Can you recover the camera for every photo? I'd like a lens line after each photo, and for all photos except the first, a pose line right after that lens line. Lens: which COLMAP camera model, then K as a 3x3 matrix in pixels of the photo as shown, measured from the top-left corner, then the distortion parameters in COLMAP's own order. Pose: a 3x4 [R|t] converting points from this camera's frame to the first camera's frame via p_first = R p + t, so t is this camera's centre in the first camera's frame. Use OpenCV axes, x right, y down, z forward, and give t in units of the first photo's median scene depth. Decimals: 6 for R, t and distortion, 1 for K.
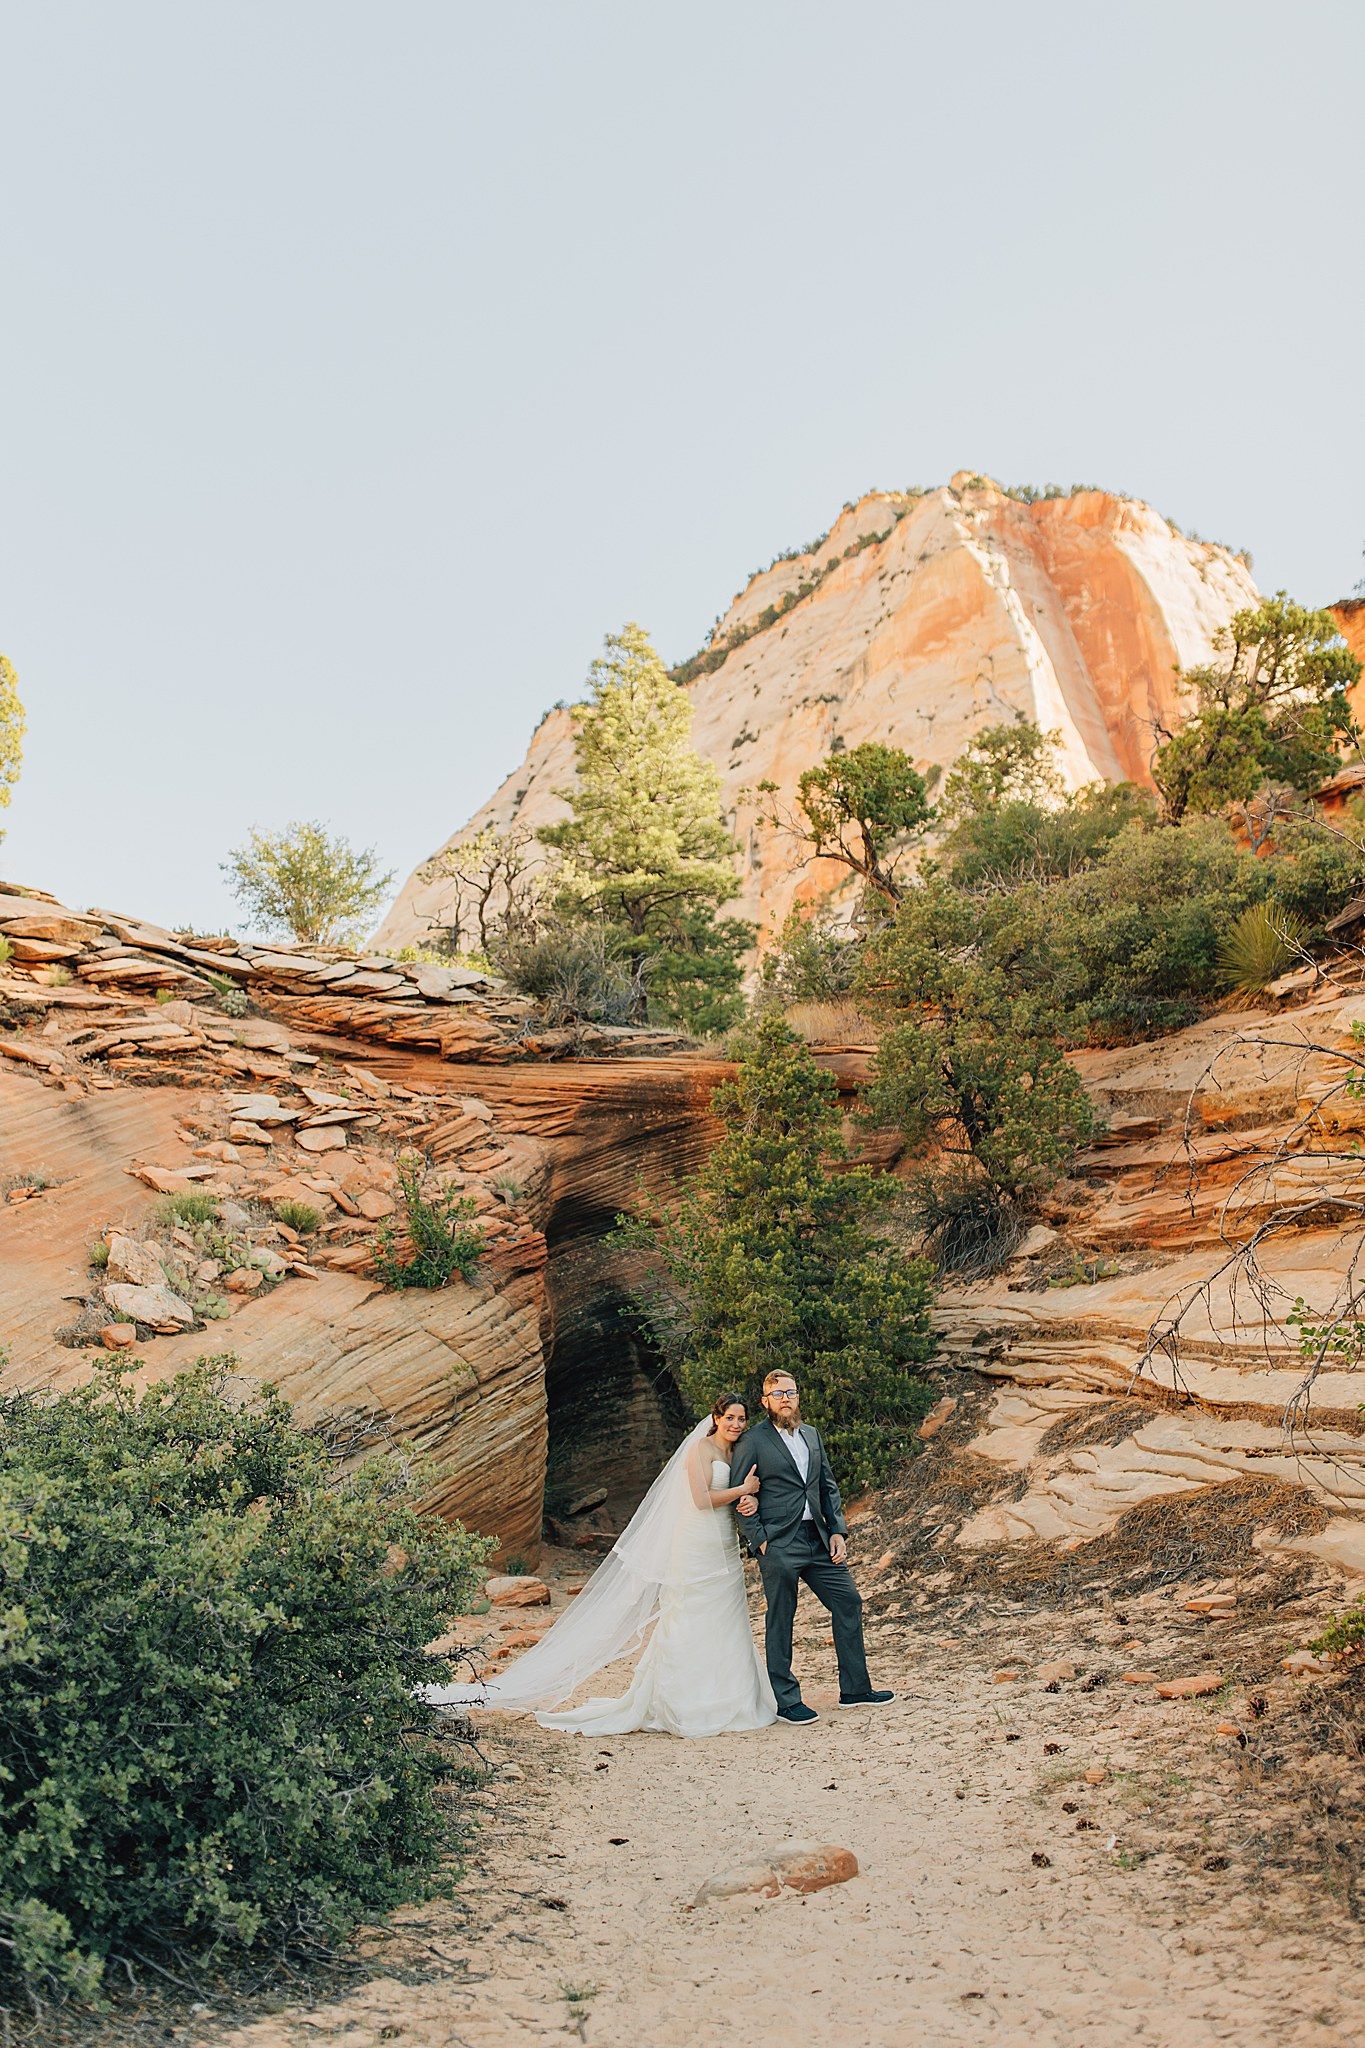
lens RADIAL K [[1936.2, 0, 624.3], [0, 1936.2, 980.7], [0, 0, 1]] dist [0.014728, -0.018062]
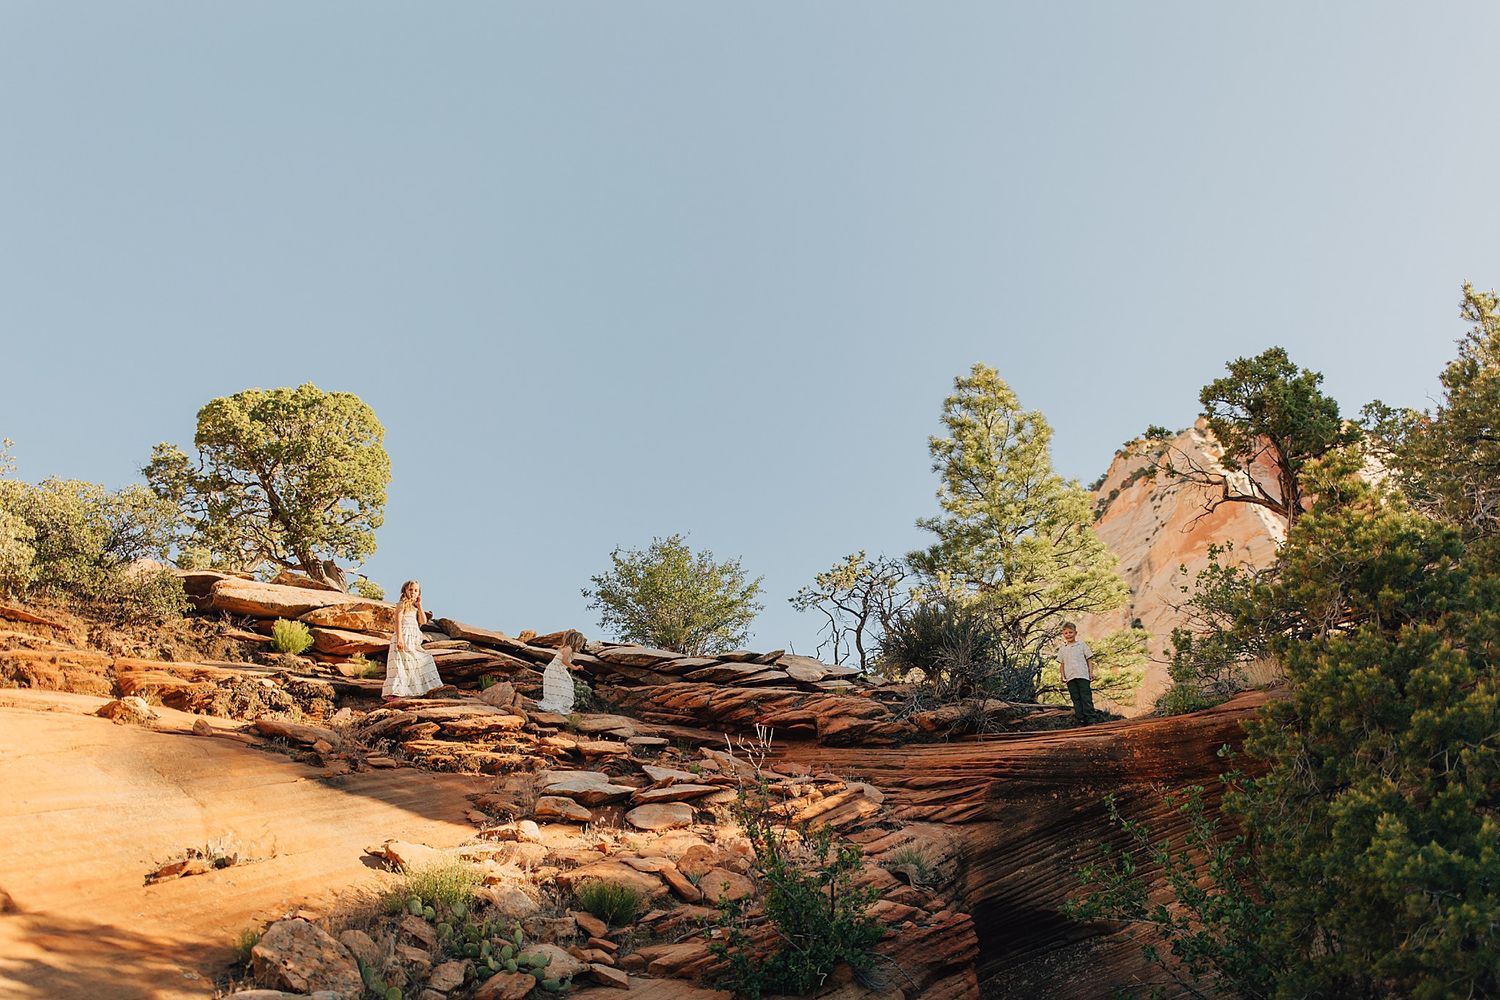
lens RADIAL K [[1406.8, 0, 750.0], [0, 1406.8, 500.0], [0, 0, 1]] dist [0.020057, -0.013930]
pose [[0.983652, -0.109793, -0.142737, -0.029668], [0.073219, 0.968006, -0.240009, 0.099686], [0.164521, 0.225634, 0.960220, 0.459685]]
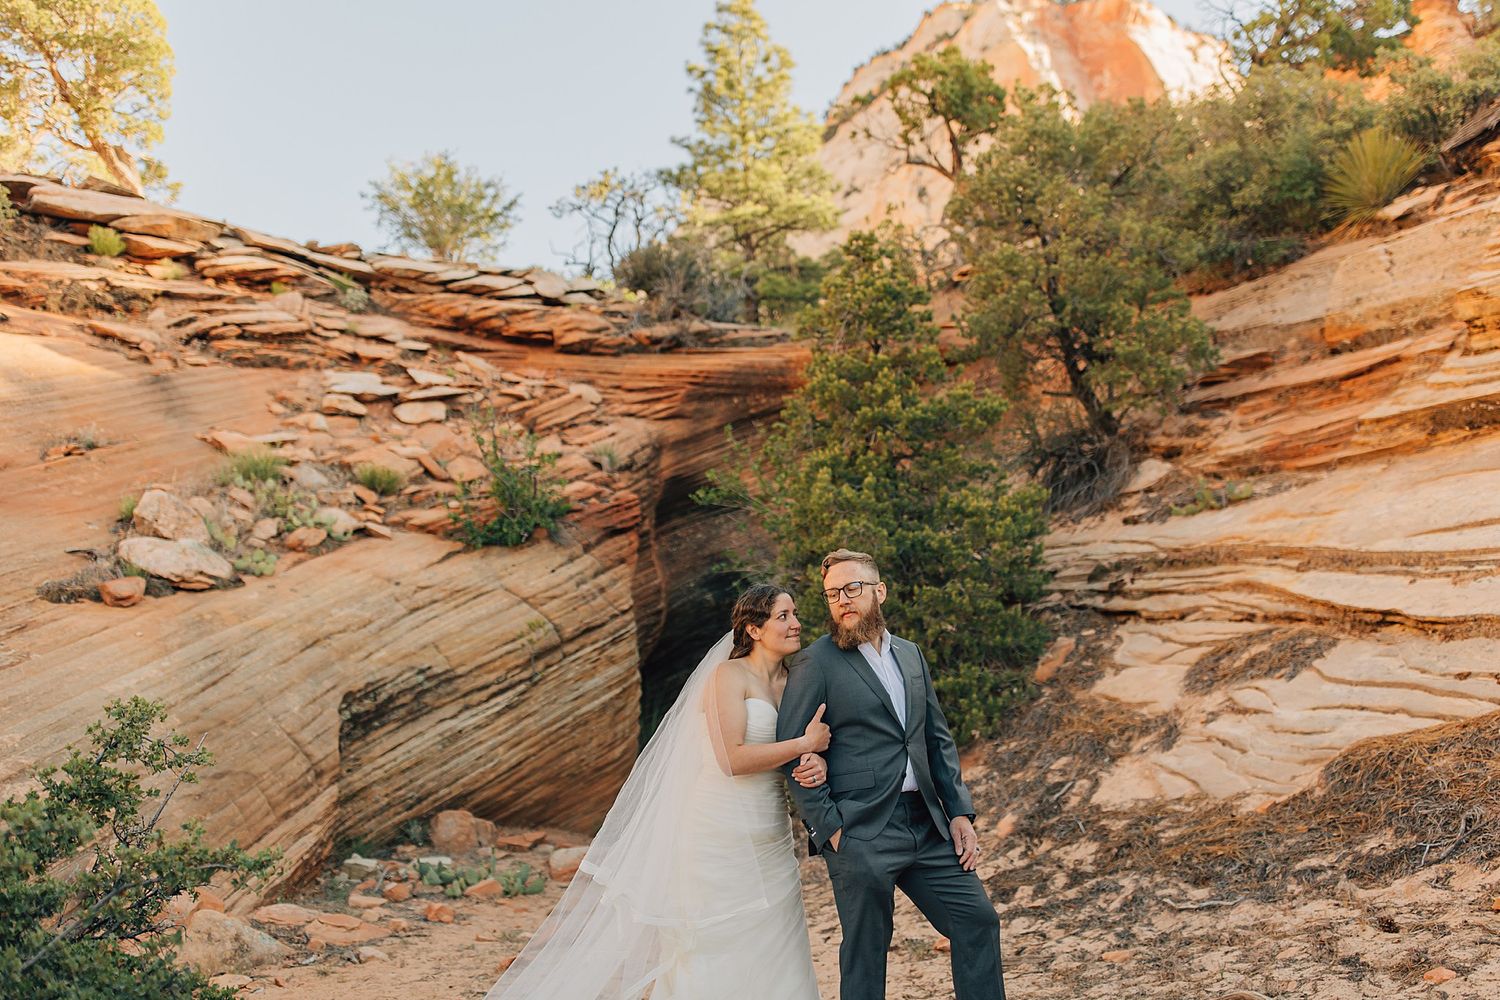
lens RADIAL K [[1418.1, 0, 764.4], [0, 1418.1, 461.6], [0, 0, 1]] dist [0.014728, -0.018062]
pose [[0.999658, -0.025706, -0.004728, 0.026261], [0.025935, 0.998017, 0.057359, 0.071616], [0.003245, -0.057462, 0.998342, 0.270167]]
